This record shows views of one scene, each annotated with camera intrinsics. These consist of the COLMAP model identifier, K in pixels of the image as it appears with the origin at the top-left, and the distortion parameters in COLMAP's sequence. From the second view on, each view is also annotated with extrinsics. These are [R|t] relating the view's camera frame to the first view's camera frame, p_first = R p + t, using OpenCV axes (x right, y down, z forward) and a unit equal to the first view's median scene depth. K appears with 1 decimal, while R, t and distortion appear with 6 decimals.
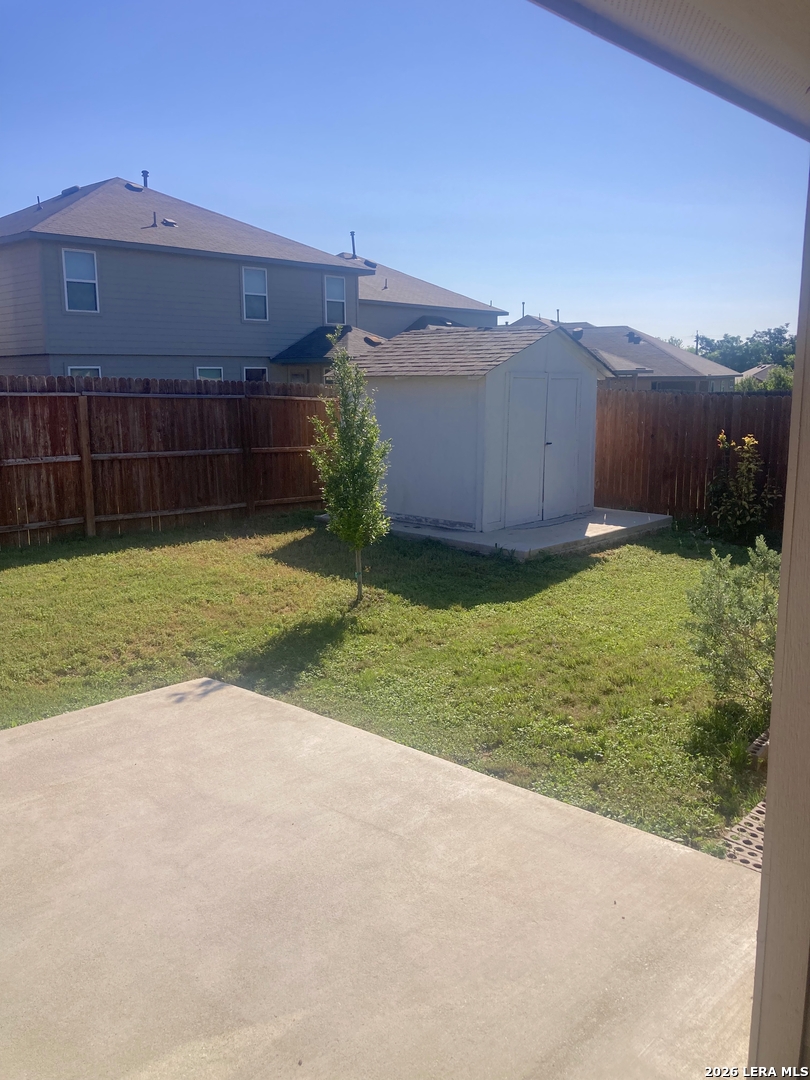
lens RADIAL K [[857.2, 0, 405.0], [0, 857.2, 540.0], [0, 0, 1]] dist [-0.005091, 0.006700]
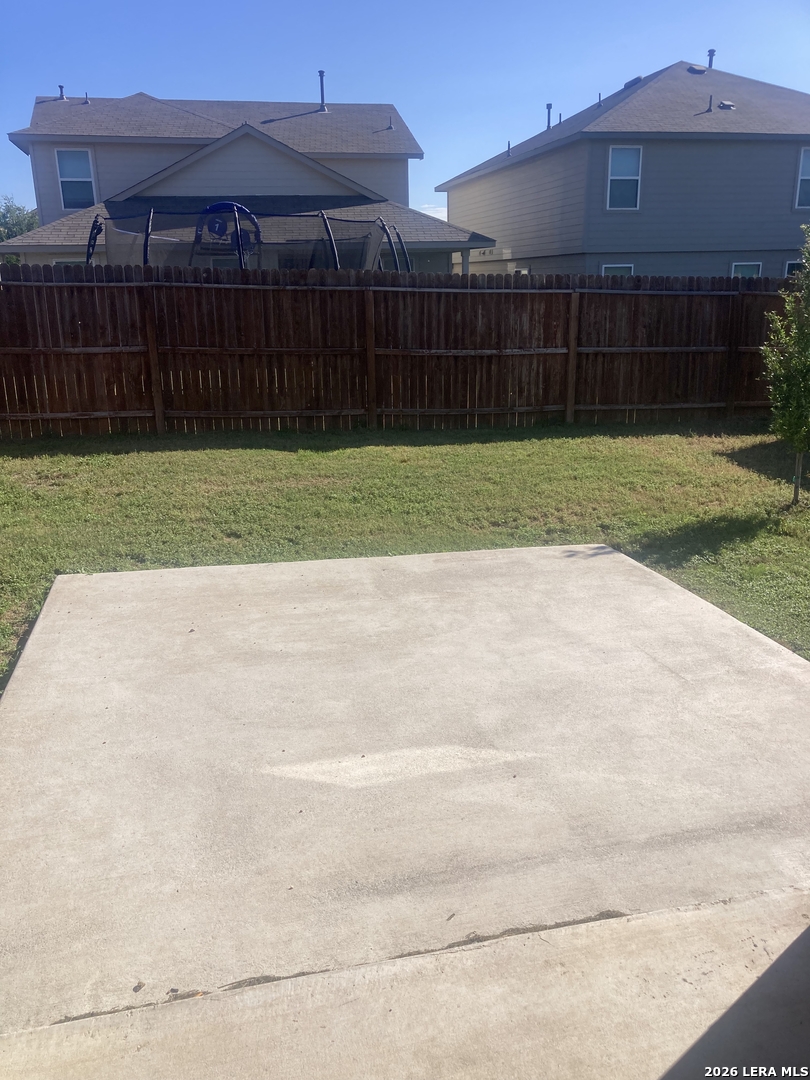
lens RADIAL K [[857.2, 0, 405.0], [0, 857.2, 540.0], [0, 0, 1]] dist [-0.005091, 0.006700]
pose [[0.826312, 0.151970, -0.542323, 0.110855], [-0.090185, 0.986186, 0.138939, 0.013734], [0.555946, -0.065897, 0.828602, -0.059601]]
